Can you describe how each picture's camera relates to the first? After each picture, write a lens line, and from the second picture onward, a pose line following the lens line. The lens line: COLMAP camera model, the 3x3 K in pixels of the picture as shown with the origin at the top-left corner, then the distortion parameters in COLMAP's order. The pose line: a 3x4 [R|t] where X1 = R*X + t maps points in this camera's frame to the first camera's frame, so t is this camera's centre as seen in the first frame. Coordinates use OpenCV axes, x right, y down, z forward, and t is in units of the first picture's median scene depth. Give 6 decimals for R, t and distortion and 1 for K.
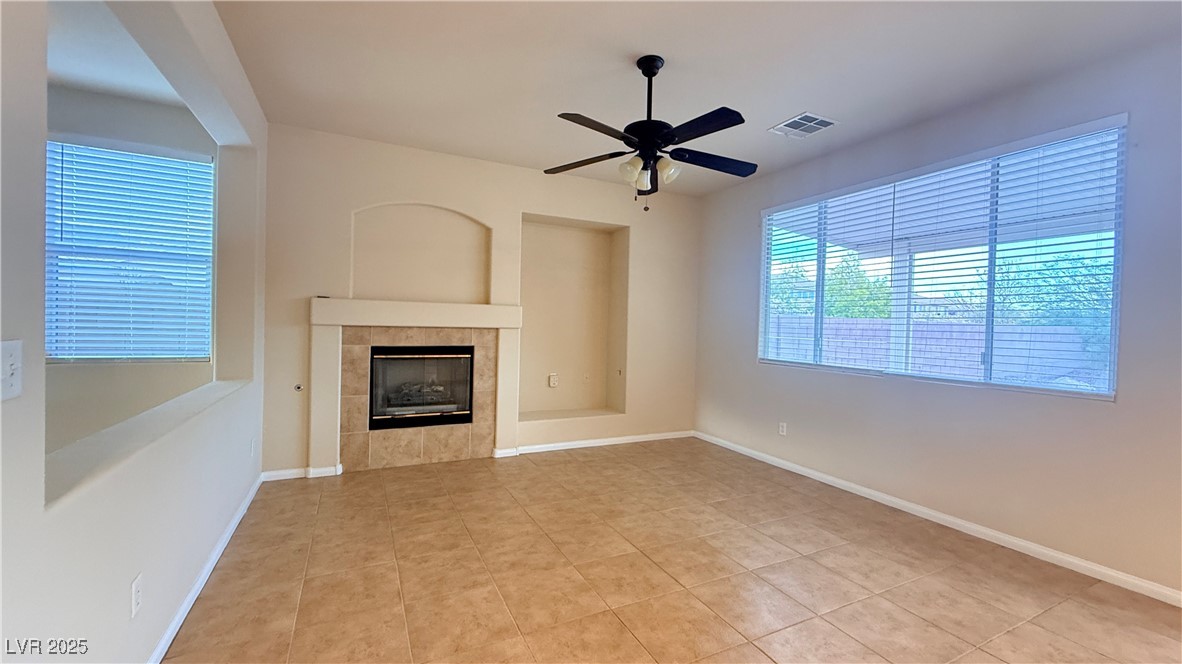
lens RADIAL K [[471.5, 0, 588.4], [0, 471.5, 332.0], [0, 0, 1]] dist [0.004763, -0.000160]
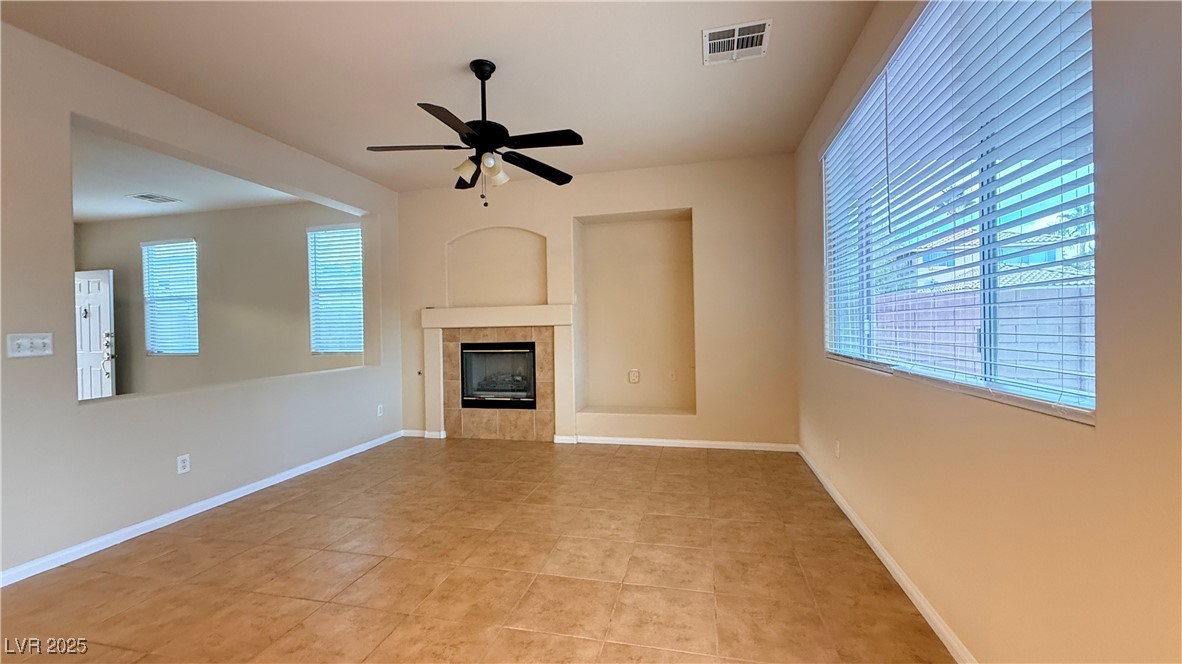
lens RADIAL K [[471.5, 0, 588.4], [0, 471.5, 332.0], [0, 0, 1]] dist [0.004763, -0.000160]
pose [[0.765709, -0.033684, -0.642304, 0.647277], [0.027586, 0.999429, -0.019527, 0.034111], [0.642595, -0.002767, 0.766201, 0.225783]]
